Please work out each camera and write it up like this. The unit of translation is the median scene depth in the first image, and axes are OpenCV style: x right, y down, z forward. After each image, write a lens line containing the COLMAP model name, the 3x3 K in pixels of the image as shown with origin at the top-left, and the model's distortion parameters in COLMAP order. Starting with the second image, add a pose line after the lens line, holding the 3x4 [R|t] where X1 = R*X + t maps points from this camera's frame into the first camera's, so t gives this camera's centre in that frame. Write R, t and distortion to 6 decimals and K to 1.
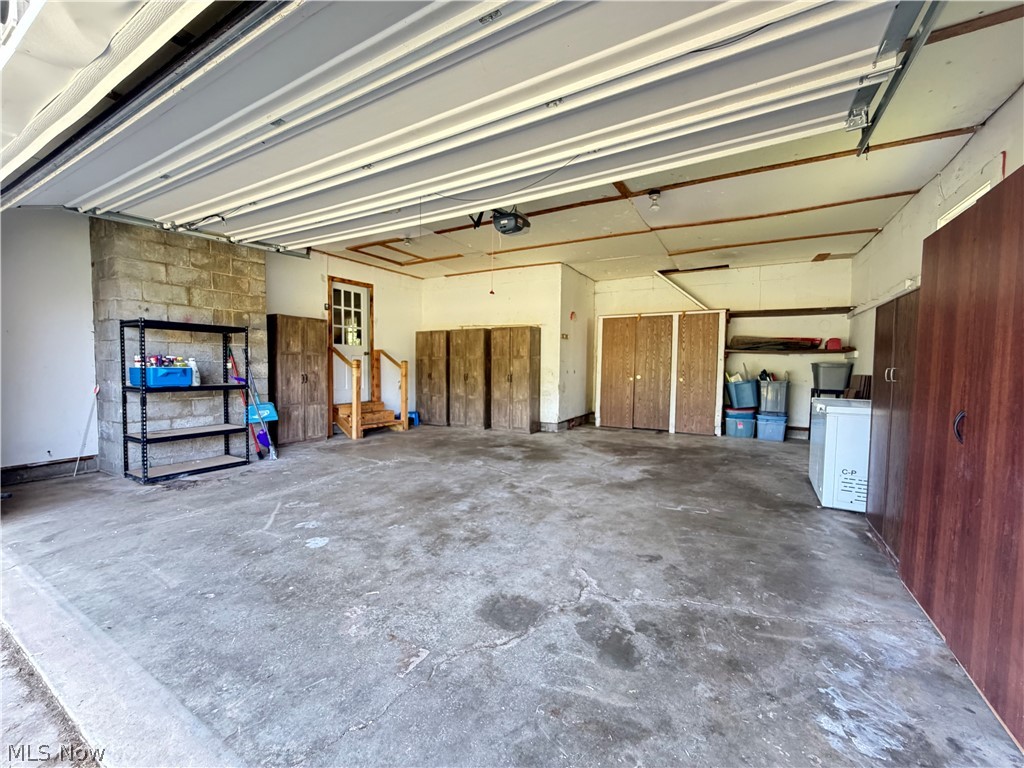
lens RADIAL K [[410.9, 0, 509.3], [0, 410.9, 383.6], [0, 0, 1]] dist [0.000790, -0.000006]
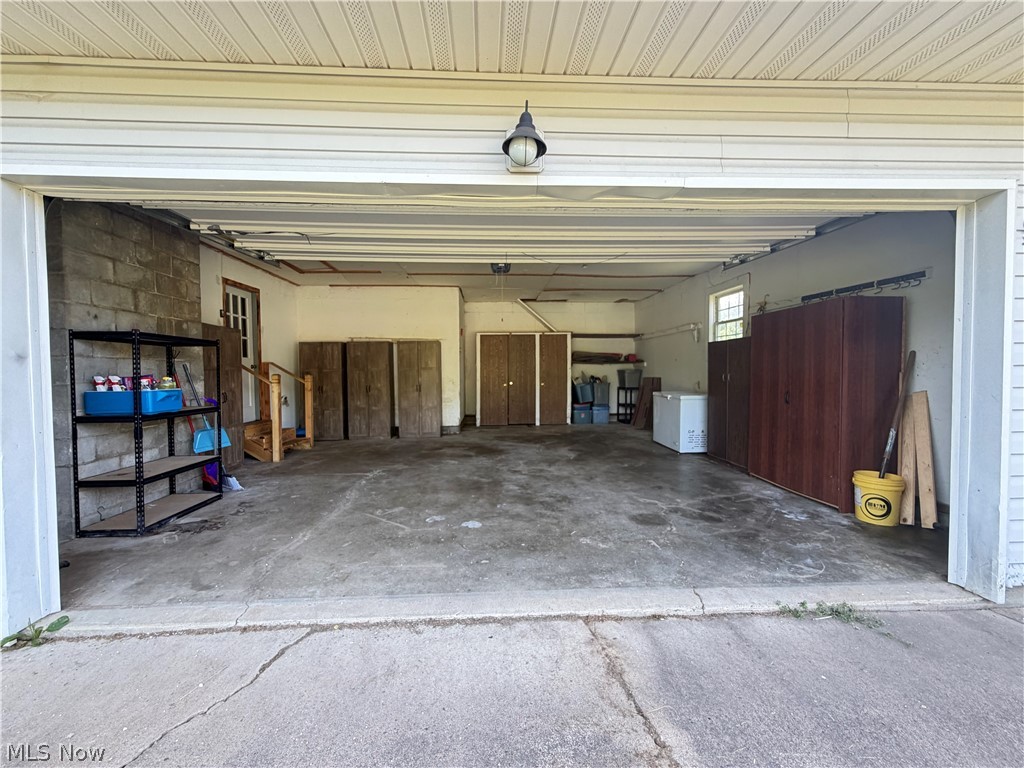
lens RADIAL K [[410.9, 0, 509.3], [0, 410.9, 383.6], [0, 0, 1]] dist [0.000790, -0.000006]
pose [[0.838824, -0.033464, 0.543373, -0.673373], [0.042625, 0.999082, -0.004272, -0.017871], [-0.542731, 0.026745, 0.839481, -0.072007]]
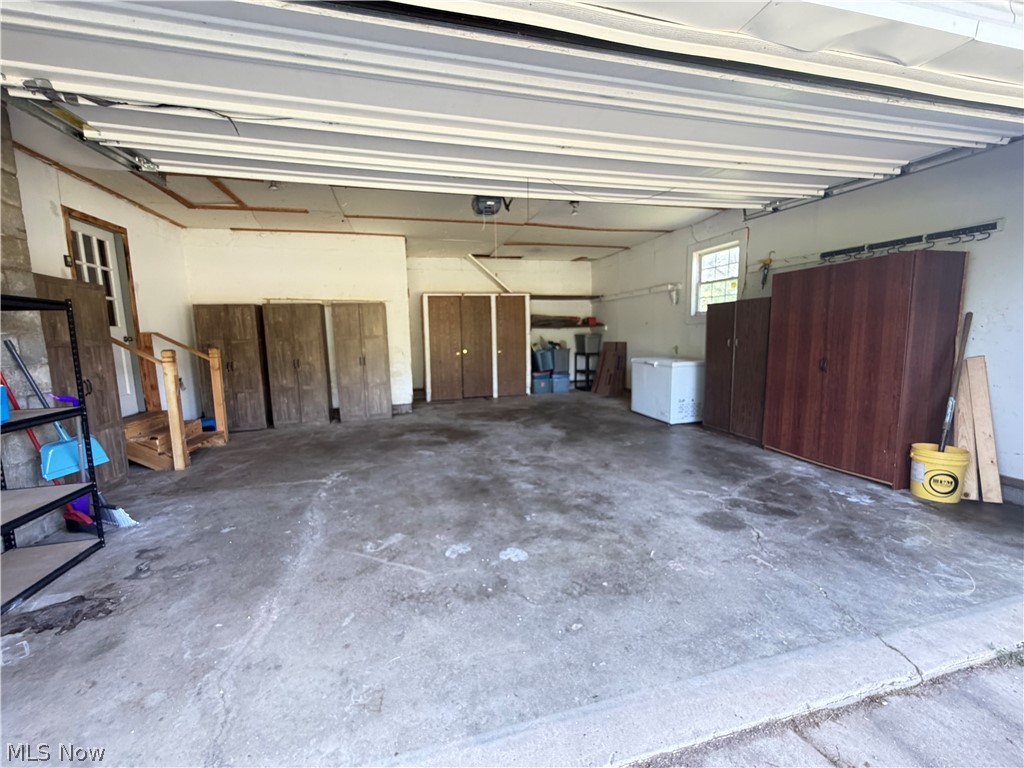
lens RADIAL K [[412.4, 0, 509.4], [0, 412.4, 383.4], [0, 0, 1]] dist [0.000097, 0.000222]
pose [[0.710285, -0.111245, 0.695068, -0.694872], [0.064328, 0.993560, 0.093281, -0.048956], [-0.700968, -0.021544, 0.712867, 0.239240]]
